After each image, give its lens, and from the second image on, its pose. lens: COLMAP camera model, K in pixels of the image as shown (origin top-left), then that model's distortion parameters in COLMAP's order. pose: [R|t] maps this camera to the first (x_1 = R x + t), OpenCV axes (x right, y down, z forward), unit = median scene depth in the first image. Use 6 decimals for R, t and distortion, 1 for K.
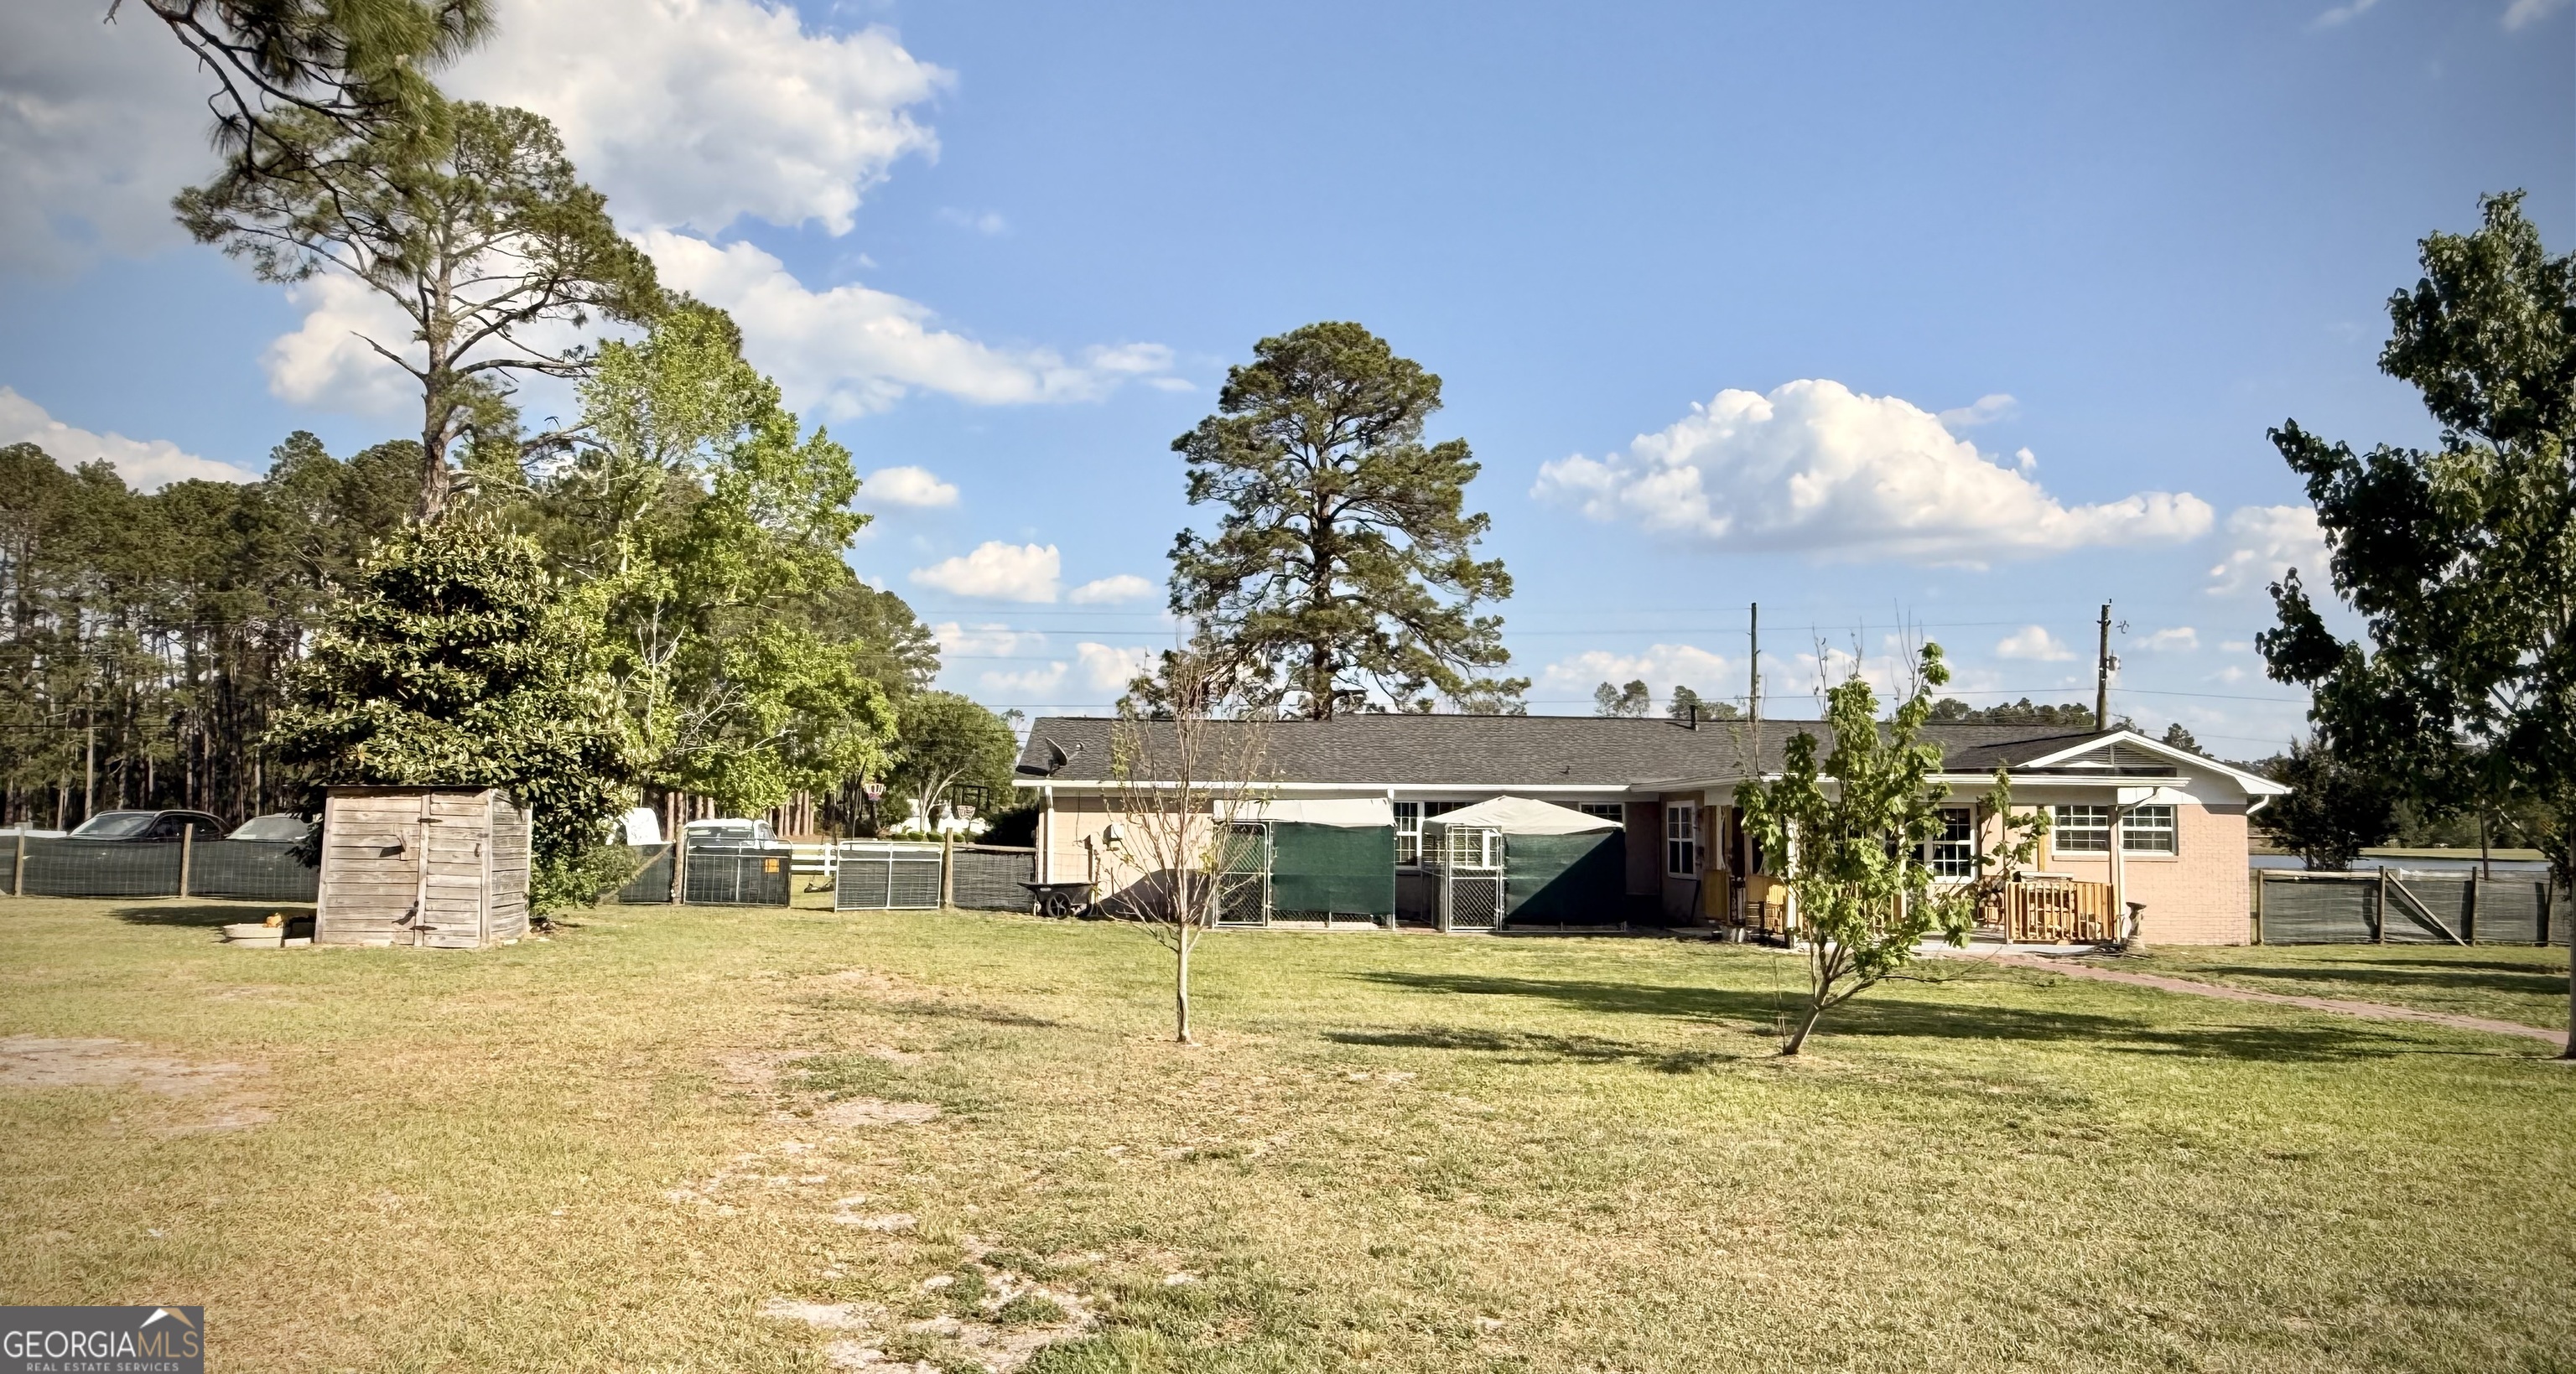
lens RADIAL K [[1840.7, 0, 1285.8], [0, 1840.7, 672.9], [0, 0, 1]] dist [-0.004894, -0.004214]
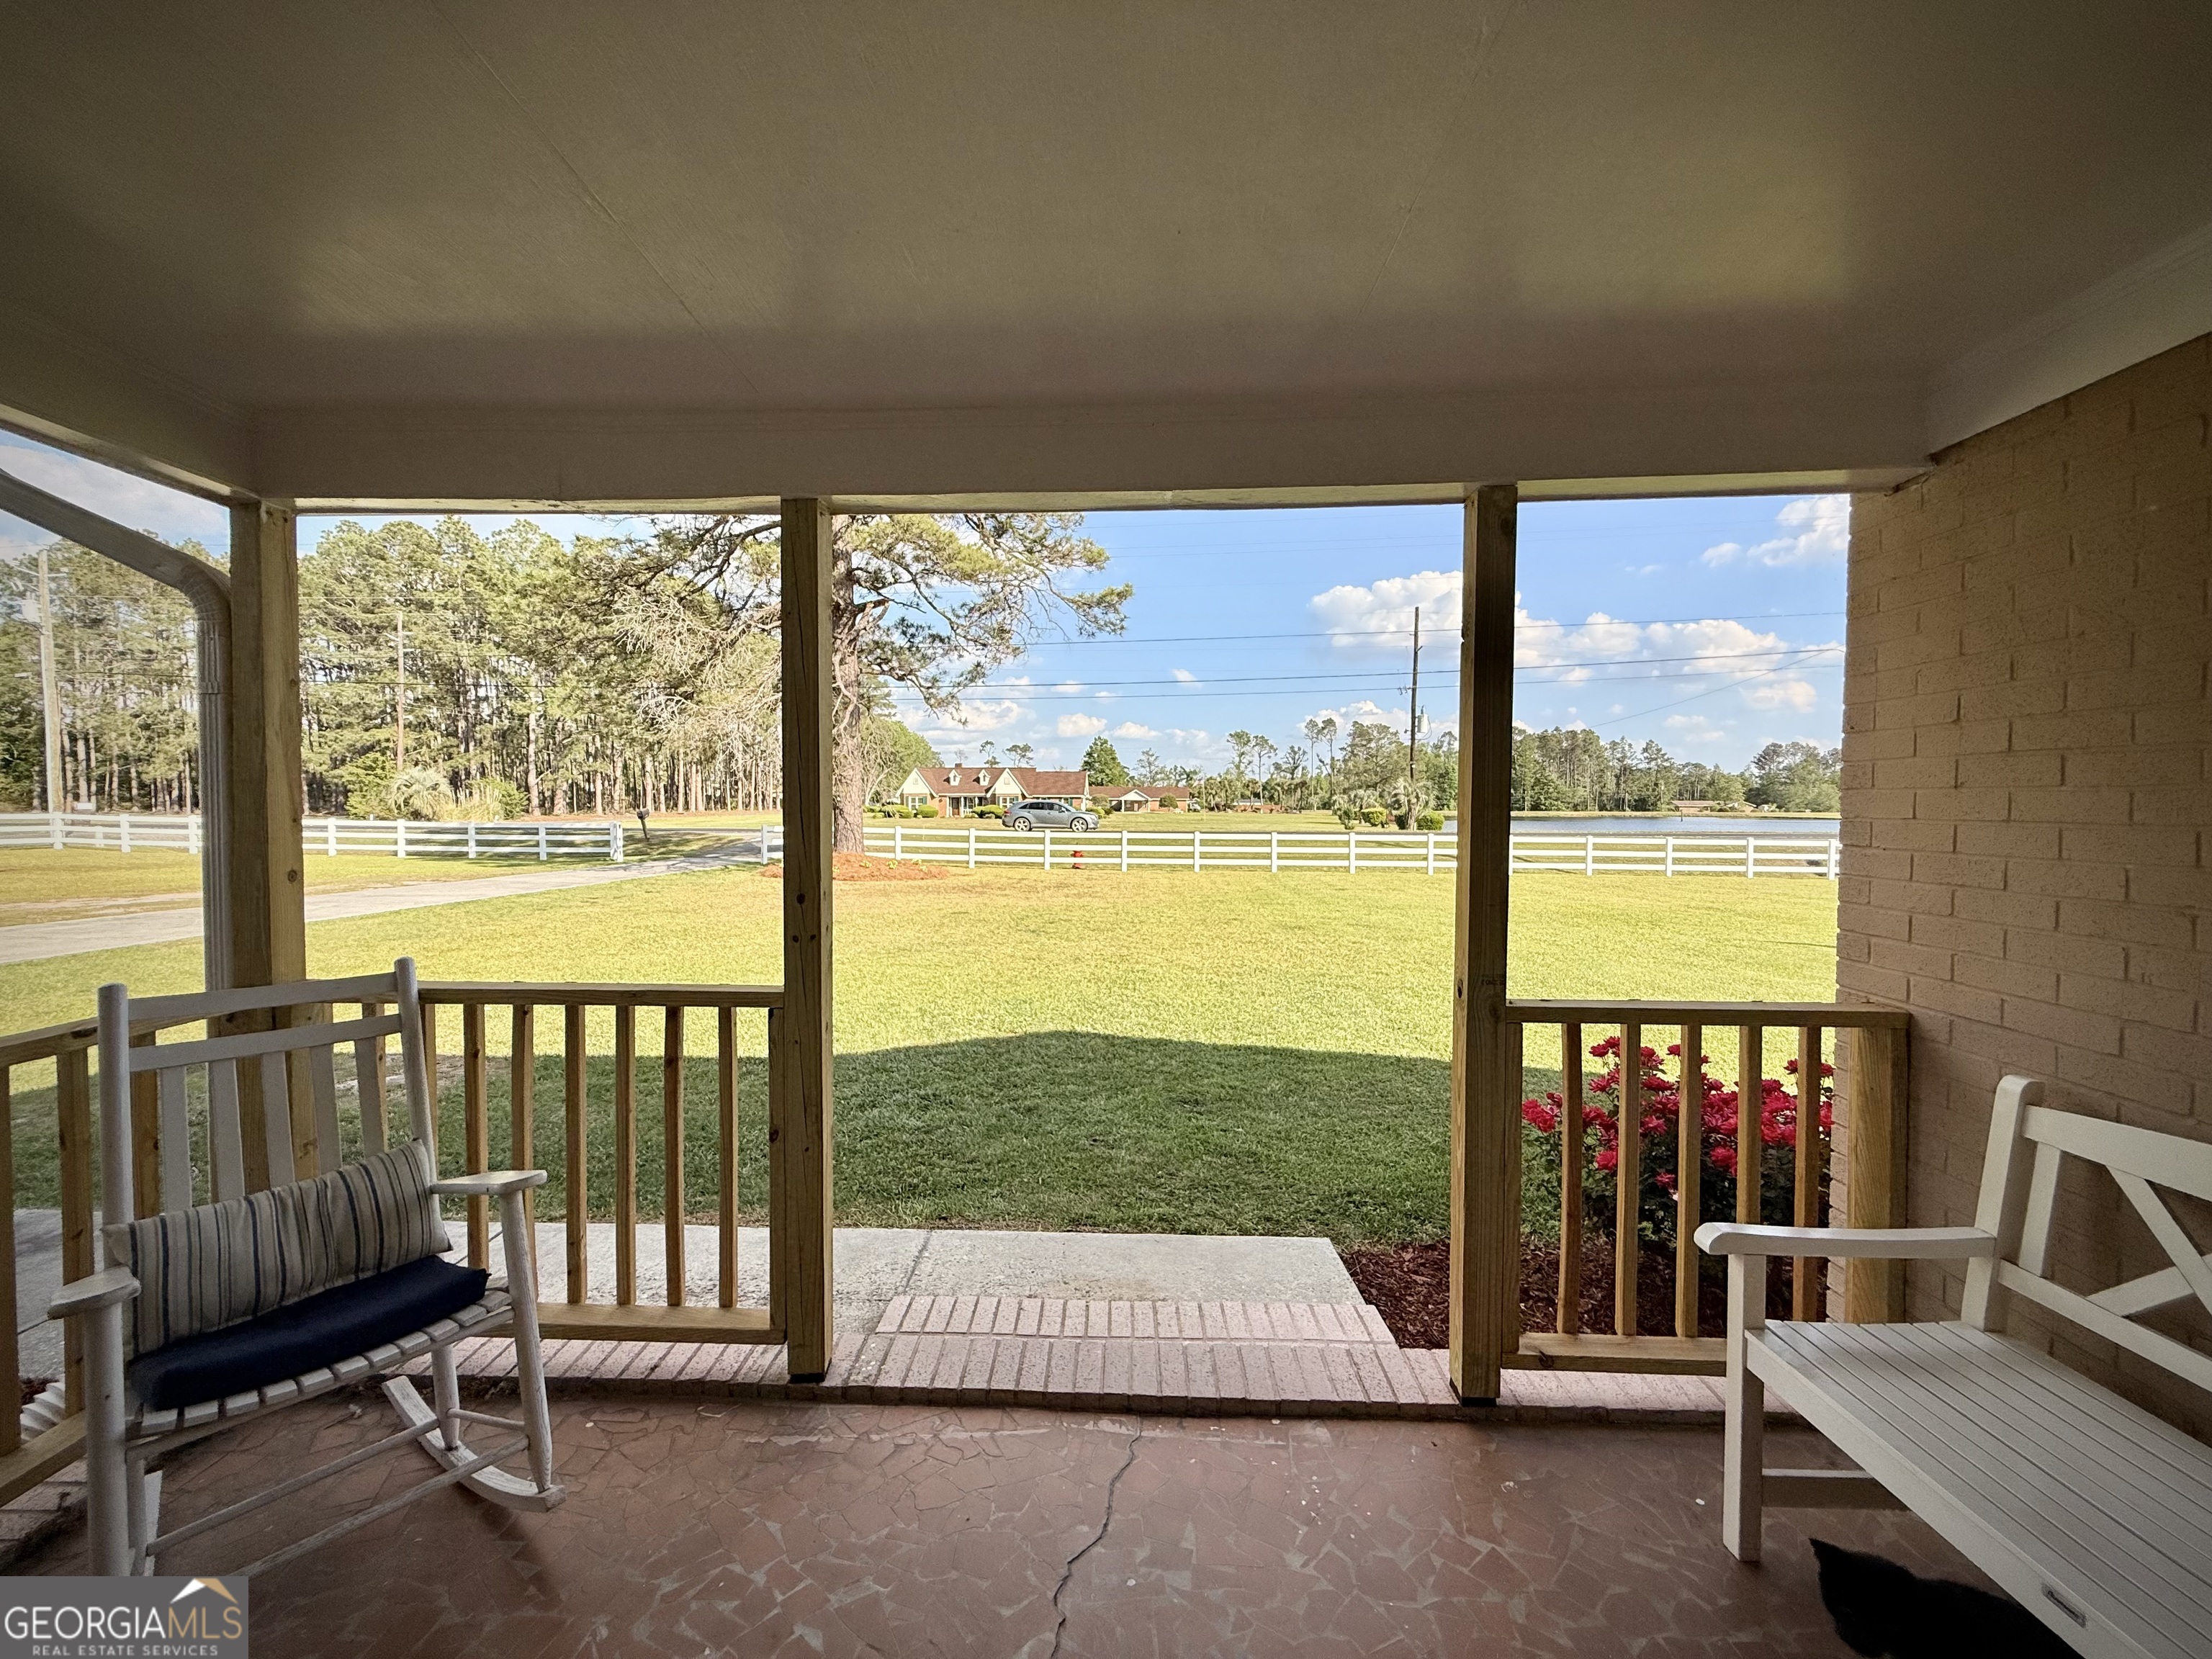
lens RADIAL K [[882.7, 0, 1102.0], [0, 882.7, 831.9], [0, 0, 1]] dist [-0.000593, 0.000235]
pose [[0.997707, -0.002948, -0.067619, 0.150562], [0.010706, 0.993348, 0.114652, 0.062508], [0.066832, -0.115113, 0.991102, 0.687307]]
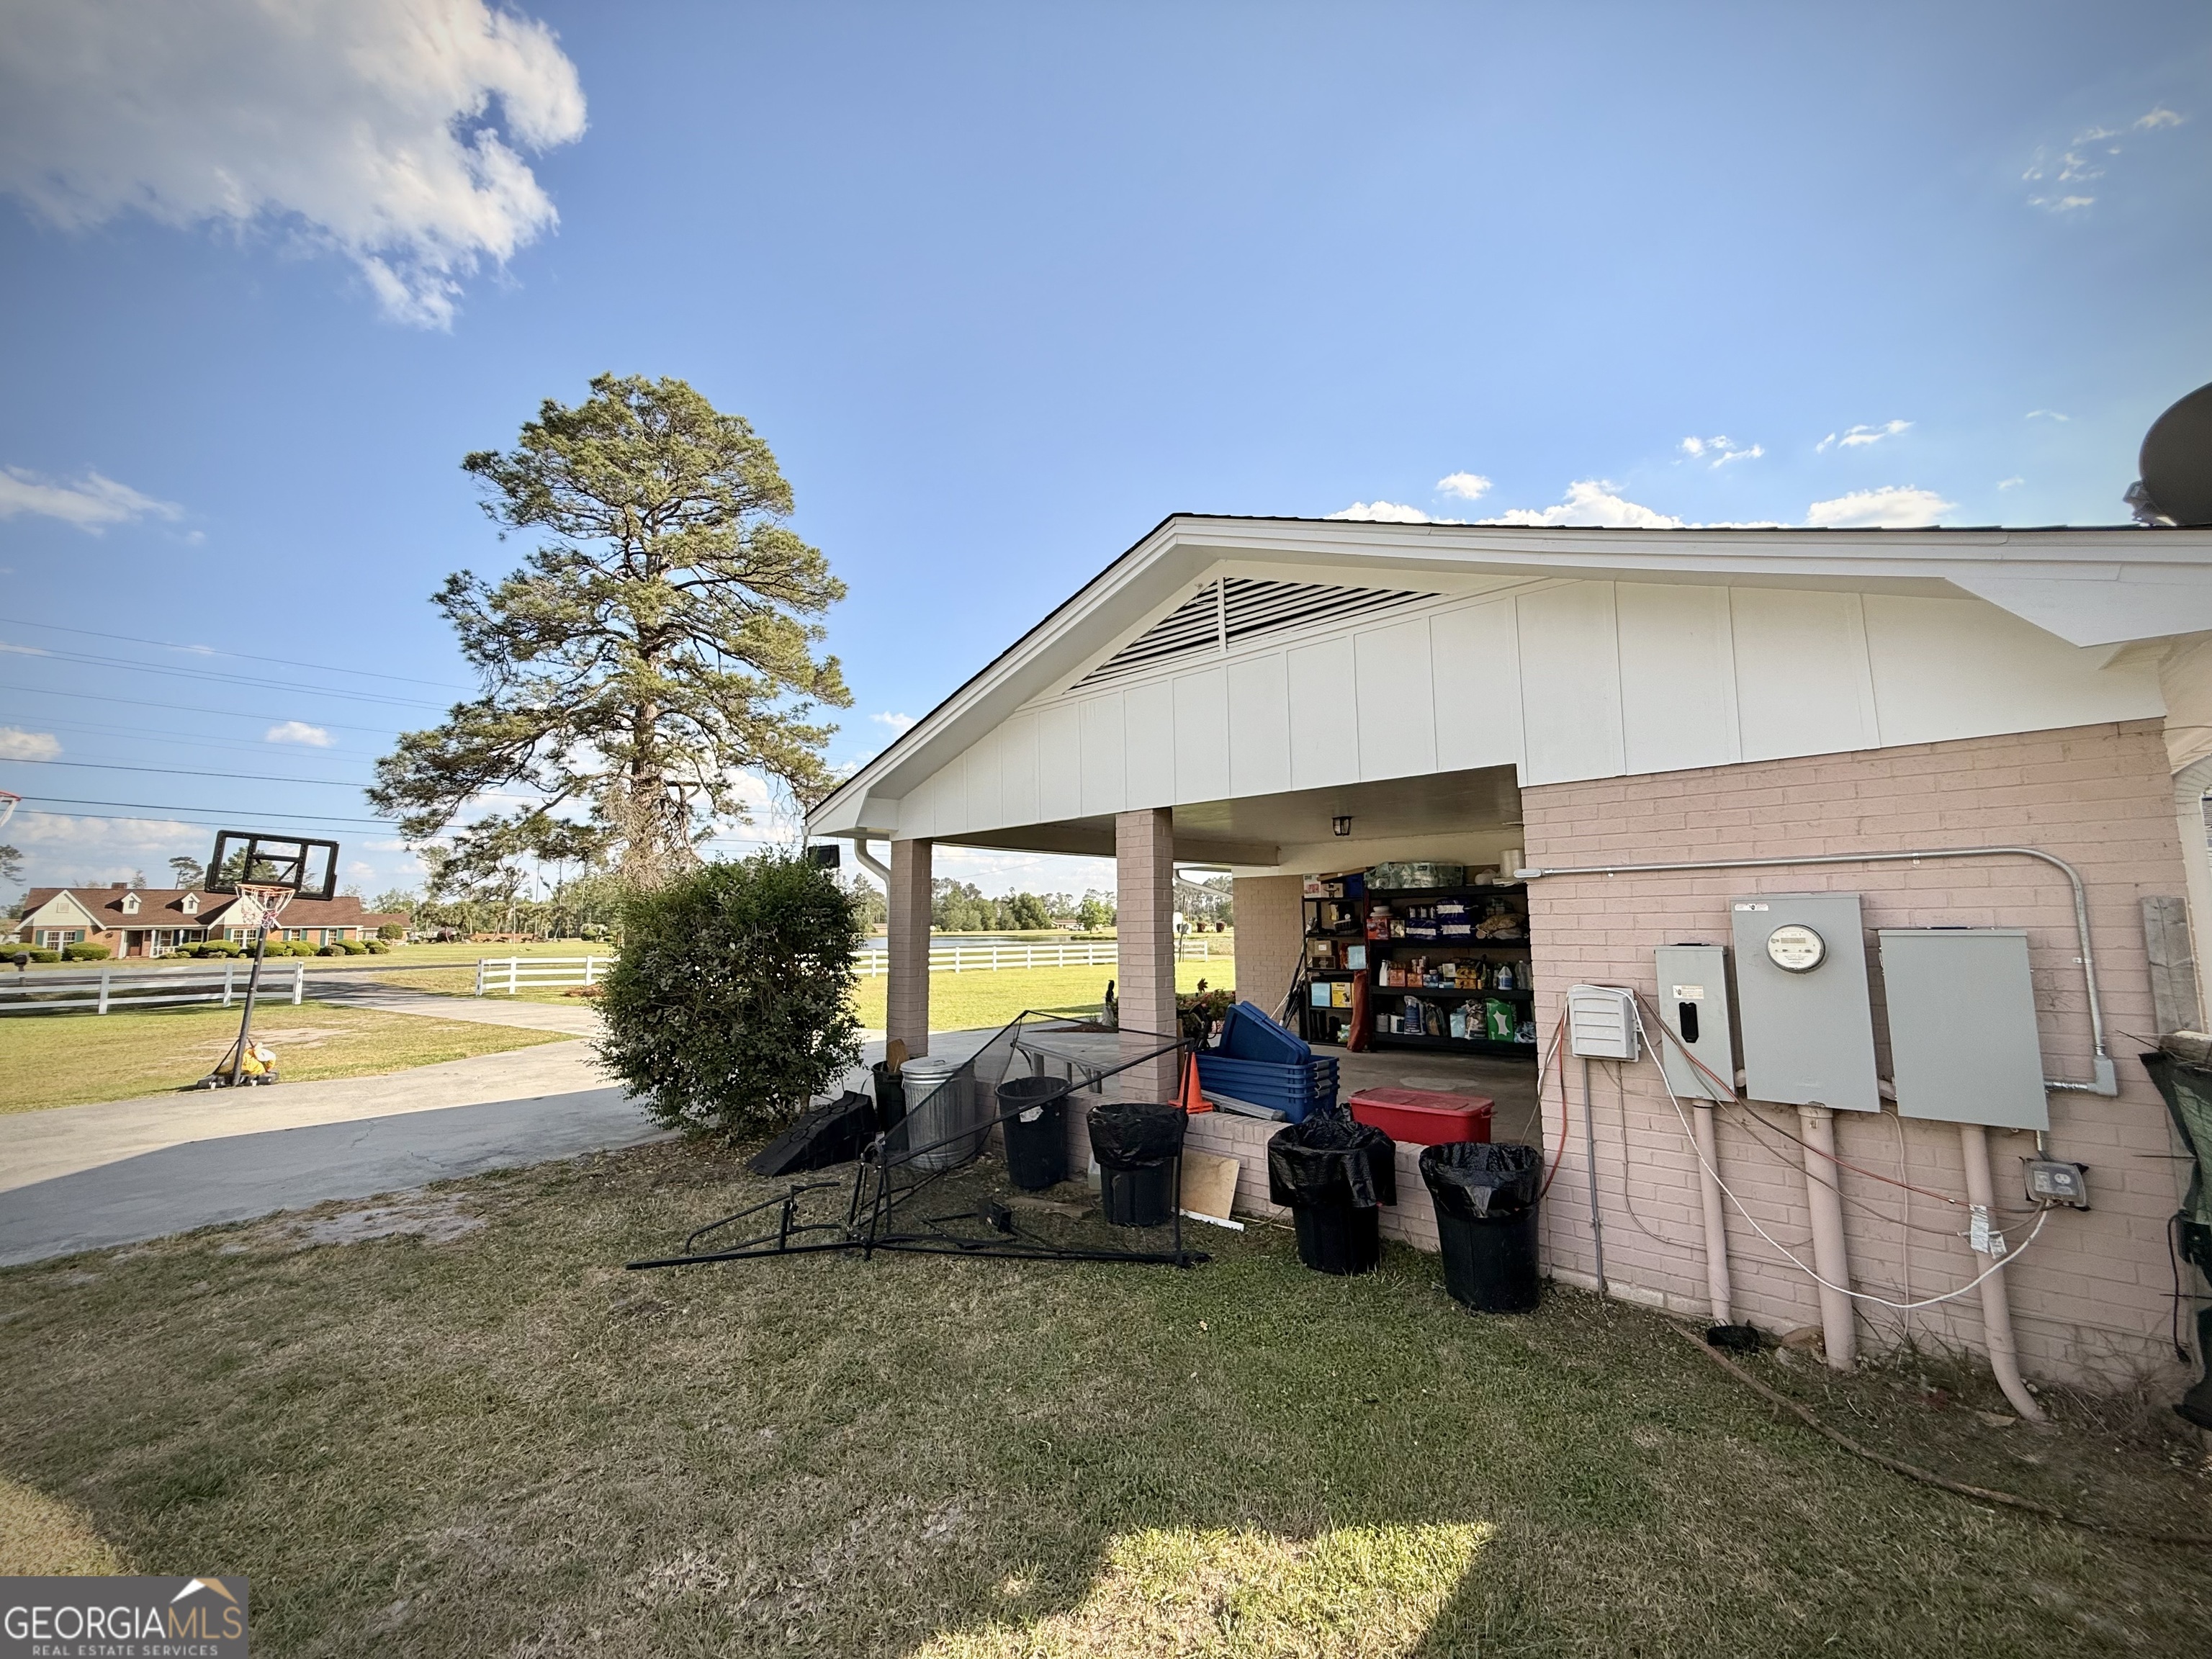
lens RADIAL K [[888.5, 0, 1104.6], [0, 888.5, 828.8], [0, 0, 1]] dist [-0.000159, 0.000092]
pose [[0.698303, 0.059619, 0.713315, -0.141674], [-0.041571, 0.998221, -0.042736, 0.046049], [-0.714594, 0.000189, 0.699539, 0.550804]]
